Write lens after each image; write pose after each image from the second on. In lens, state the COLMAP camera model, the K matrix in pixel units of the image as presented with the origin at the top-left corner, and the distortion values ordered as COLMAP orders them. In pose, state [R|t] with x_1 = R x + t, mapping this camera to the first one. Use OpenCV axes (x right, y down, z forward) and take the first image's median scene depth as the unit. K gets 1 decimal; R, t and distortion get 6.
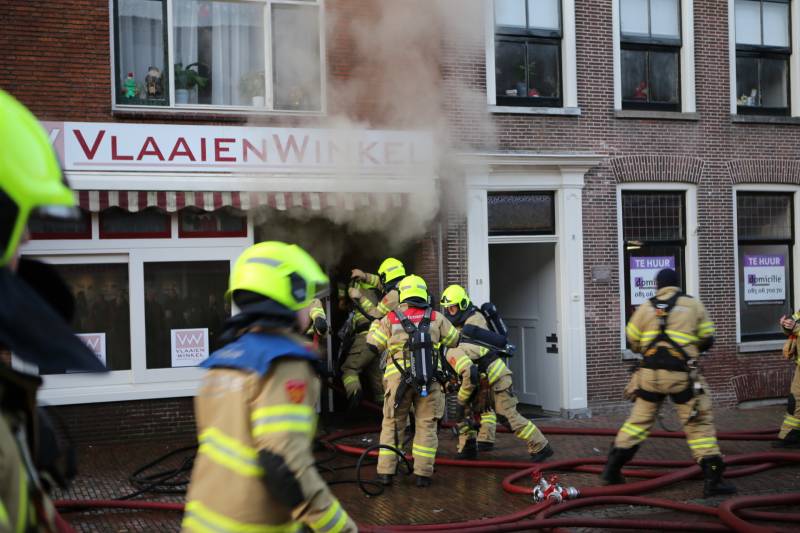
lens RADIAL K [[1121.2, 0, 402.1], [0, 1121.2, 263.0], [0, 0, 1]] dist [0.026984, 0.000000]
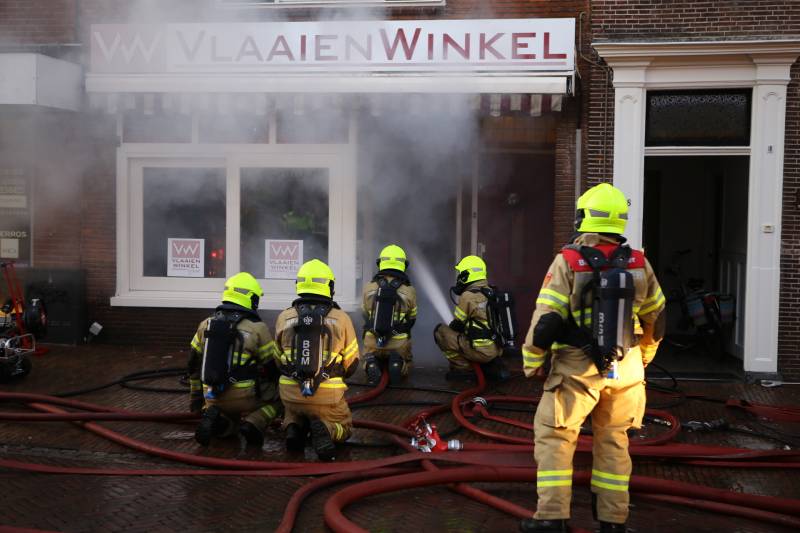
lens RADIAL K [[1203.9, 0, 395.8], [0, 1203.9, 265.9], [0, 0, 1]] dist [0.037815, 0.000000]
pose [[0.853686, 0.066685, -0.516500, 0.366250], [-0.025618, 0.995945, 0.086245, -0.008397], [0.520157, -0.060395, 0.851933, 0.159387]]
